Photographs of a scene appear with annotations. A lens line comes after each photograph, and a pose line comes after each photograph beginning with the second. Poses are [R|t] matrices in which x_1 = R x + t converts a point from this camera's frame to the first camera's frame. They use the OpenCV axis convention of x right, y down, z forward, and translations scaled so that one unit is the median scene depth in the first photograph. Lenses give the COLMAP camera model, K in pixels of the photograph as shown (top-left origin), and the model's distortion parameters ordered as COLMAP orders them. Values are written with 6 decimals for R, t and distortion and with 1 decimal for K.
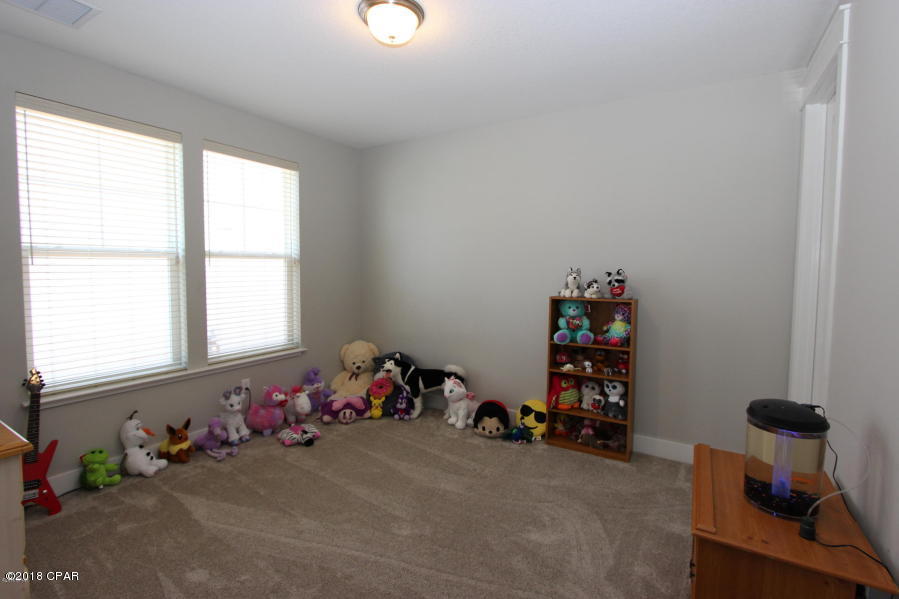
lens RADIAL K [[414.5, 0, 455.8], [0, 414.5, 289.1], [0, 0, 1]] dist [-0.015012, 0.000529]
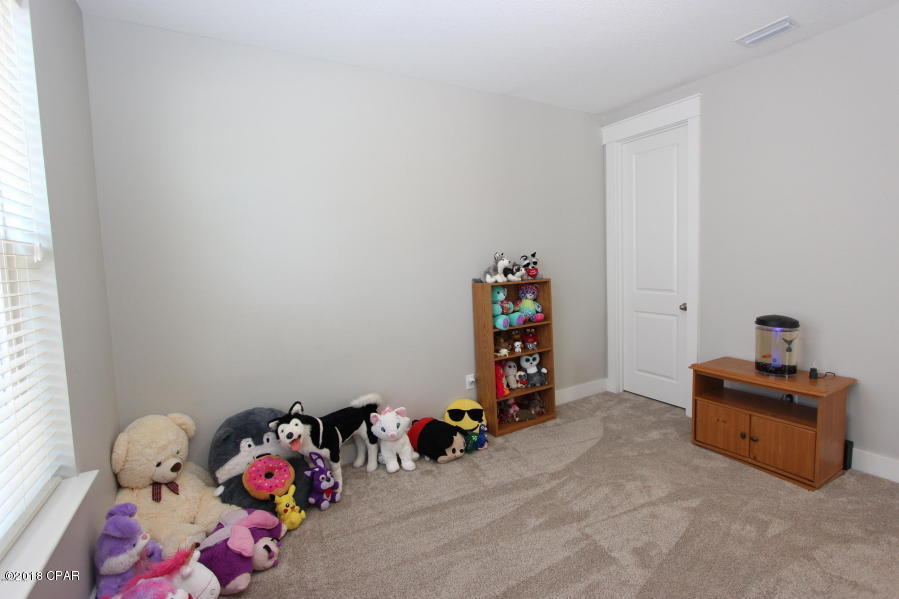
lens RADIAL K [[414.5, 0, 455.8], [0, 414.5, 289.1], [0, 0, 1]] dist [-0.015012, 0.000529]
pose [[0.491184, -0.089590, 0.866436, -0.640636], [0.095991, 0.994206, 0.048384, -0.022674], [-0.865750, 0.059405, 0.496938, 0.595644]]
